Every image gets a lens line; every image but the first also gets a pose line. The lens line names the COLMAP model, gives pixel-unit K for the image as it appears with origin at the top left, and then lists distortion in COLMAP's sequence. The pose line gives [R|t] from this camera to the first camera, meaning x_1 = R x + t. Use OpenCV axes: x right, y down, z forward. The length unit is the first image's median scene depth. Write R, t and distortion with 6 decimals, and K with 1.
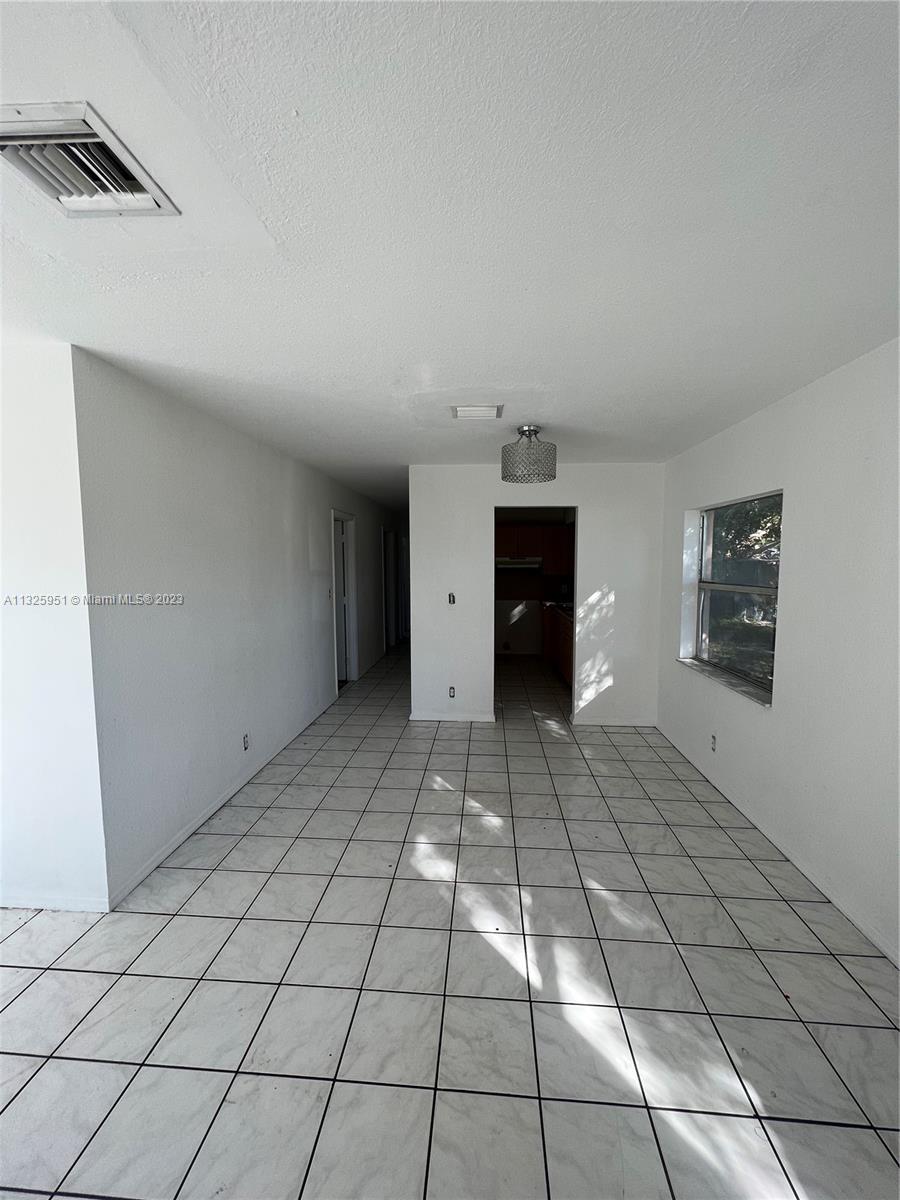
lens RADIAL K [[475.6, 0, 460.8], [0, 475.6, 597.9], [0, 0, 1]] dist [-0.025972, -0.000228]
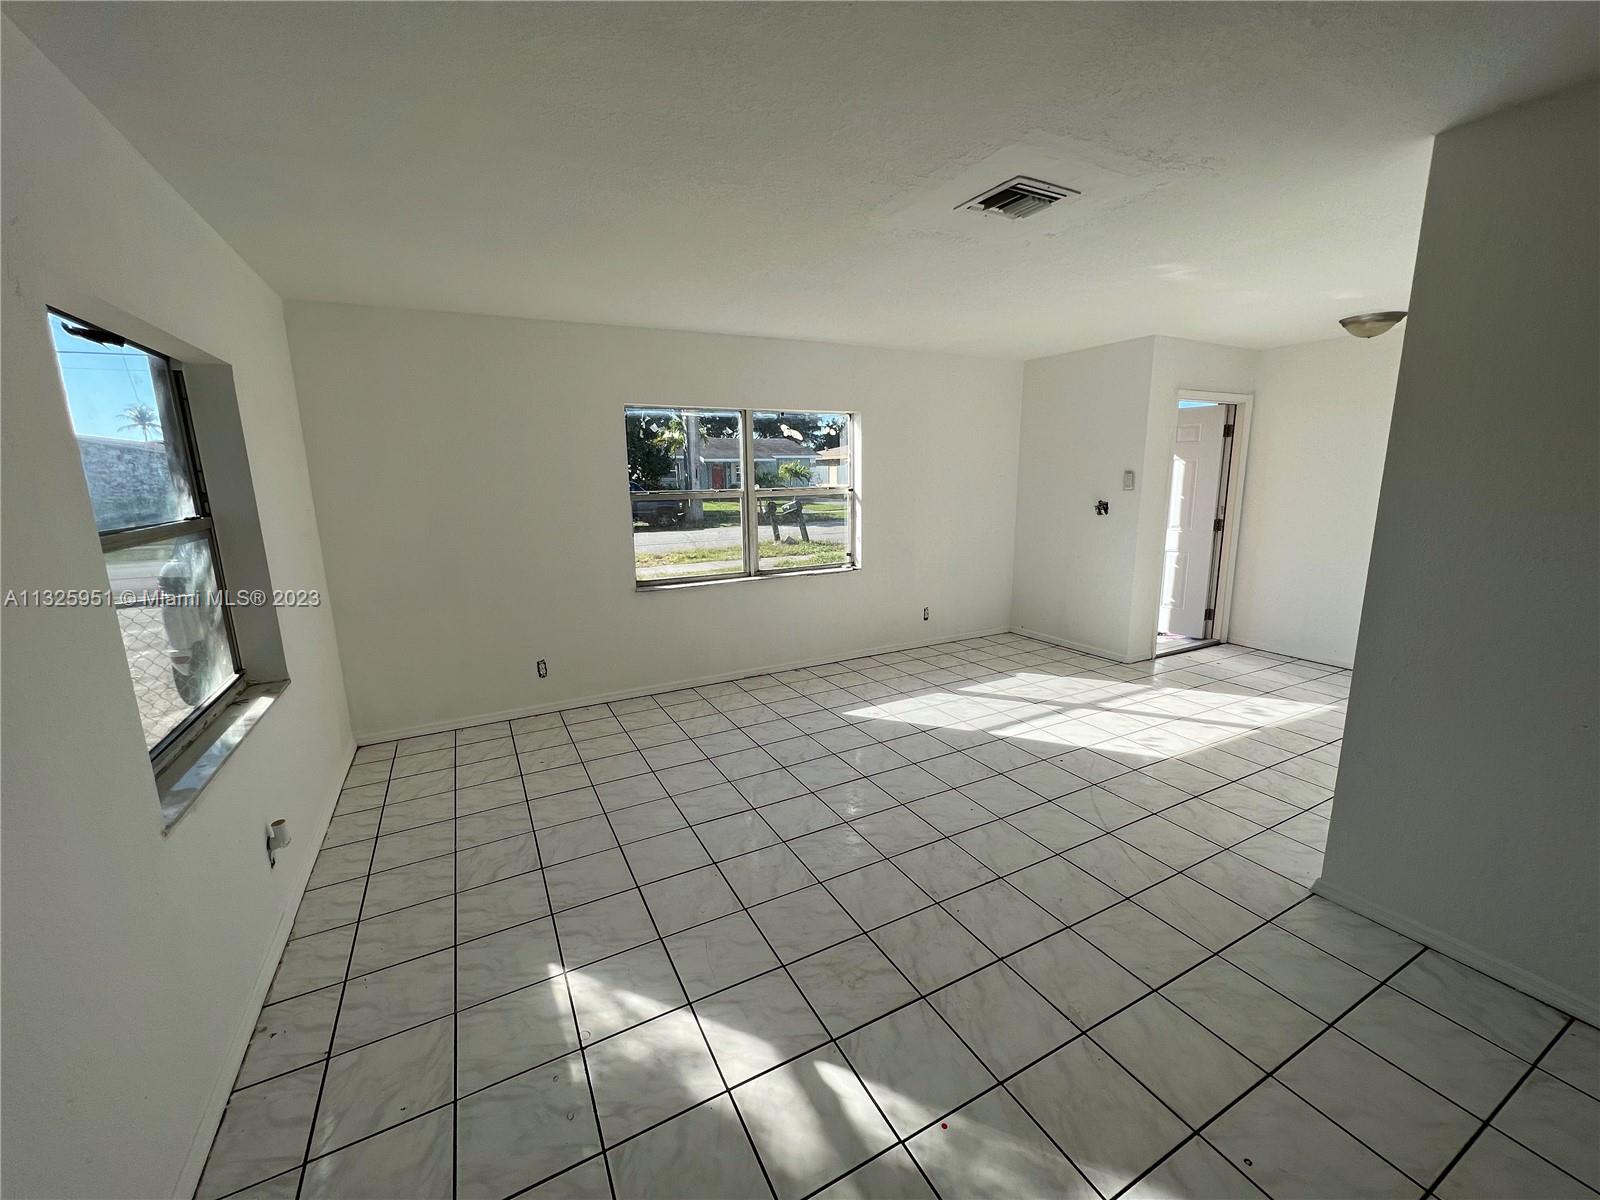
lens RADIAL K [[634.1, 0, 800.0], [0, 634.1, 600.0], [0, 0, 1]] dist [-0.025972, -0.000228]
pose [[-0.853458, 0.097070, -0.512041, 0.744364], [-0.048412, 0.963486, 0.263345, -0.089431], [0.518908, 0.249542, -0.817596, 1.881602]]
